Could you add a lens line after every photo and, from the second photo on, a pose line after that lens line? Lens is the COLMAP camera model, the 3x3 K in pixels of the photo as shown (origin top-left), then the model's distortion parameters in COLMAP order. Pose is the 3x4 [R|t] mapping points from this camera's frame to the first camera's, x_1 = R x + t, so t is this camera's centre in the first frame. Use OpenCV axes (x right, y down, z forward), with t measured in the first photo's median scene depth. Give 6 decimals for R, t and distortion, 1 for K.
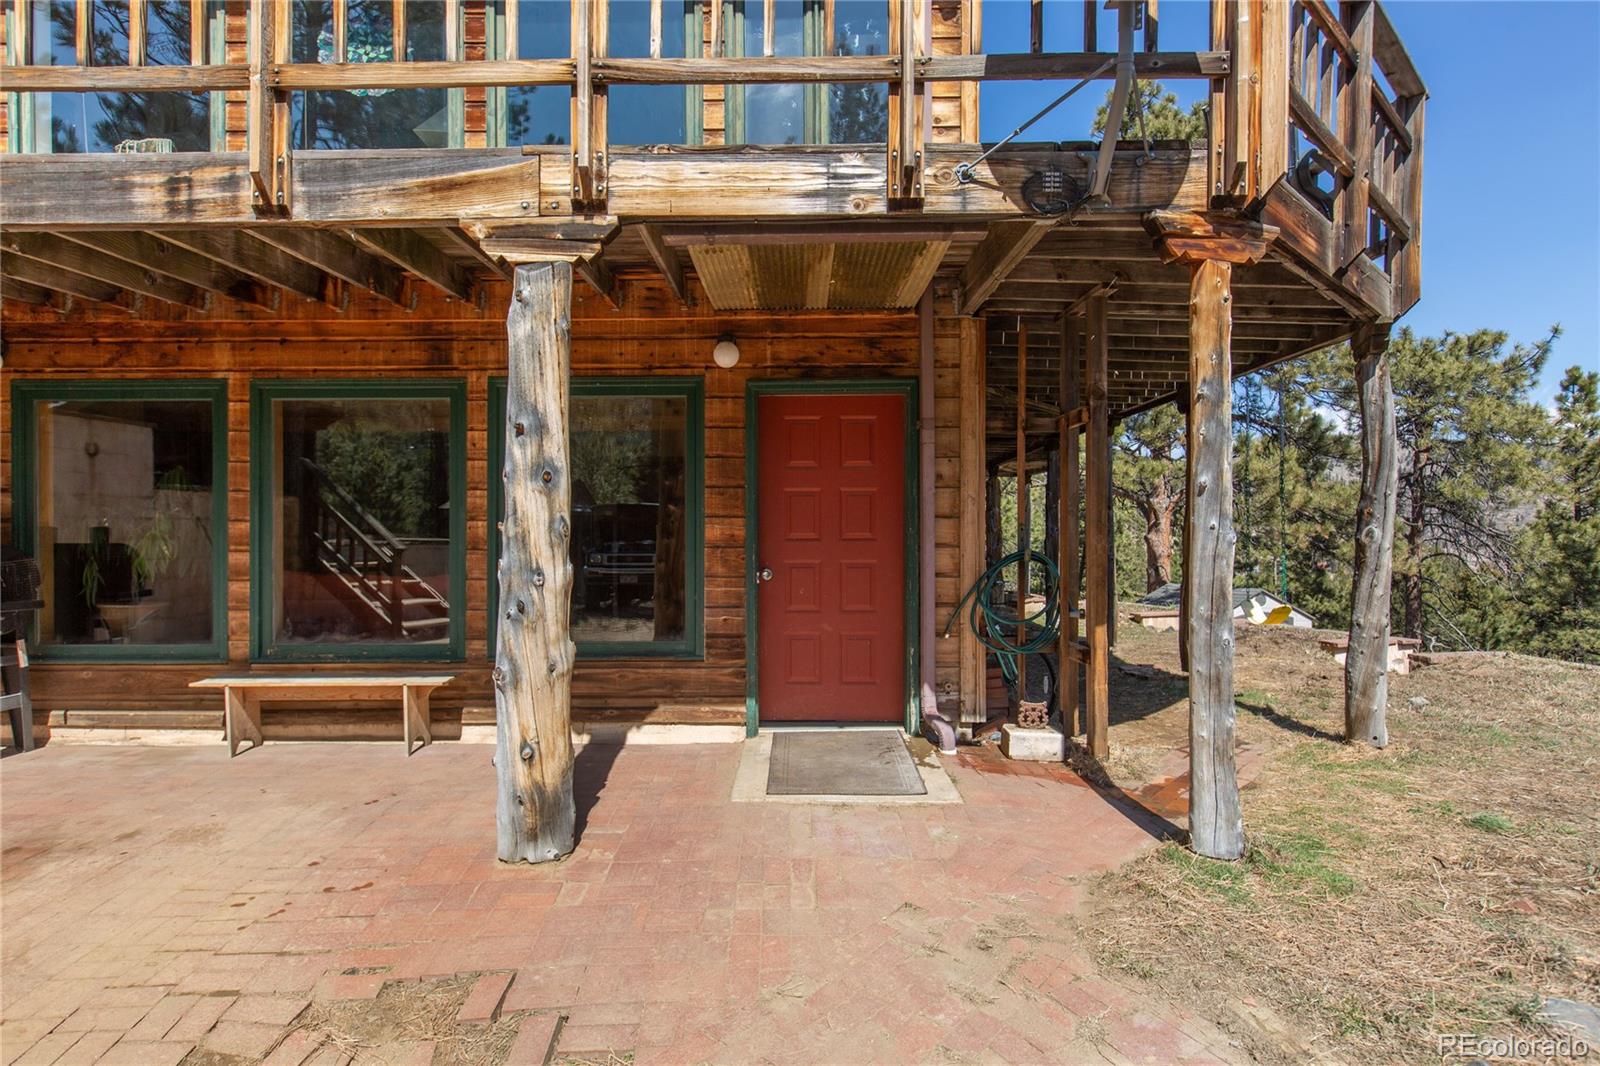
lens RADIAL K [[864.9, 0, 800.0], [0, 864.9, 533.0], [0, 0, 1]] dist [0.007942, 0.000295]
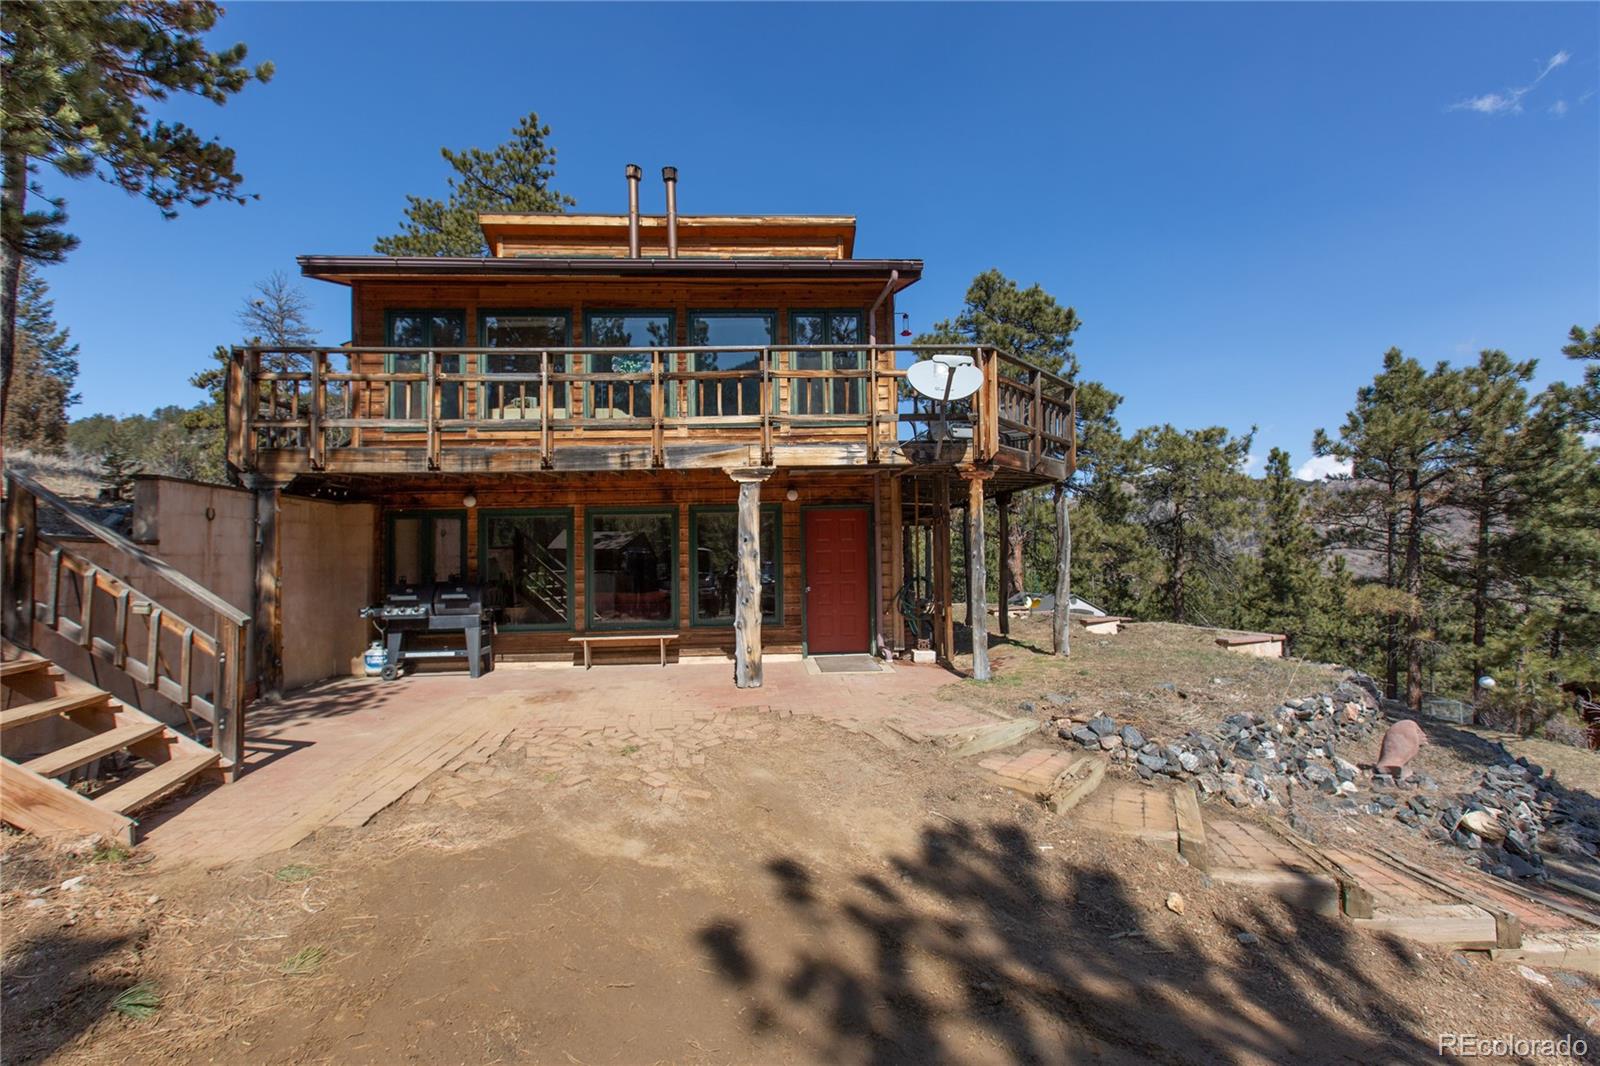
lens RADIAL K [[704.9, 0, 800.0], [0, 704.9, 533.0], [0, 0, 1]] dist [0.001677, -0.000368]
pose [[0.997729, -0.013240, 0.066040, -0.193644], [0.015609, 0.999248, -0.035482, -0.035389], [-0.065521, 0.036432, 0.997186, -0.915660]]
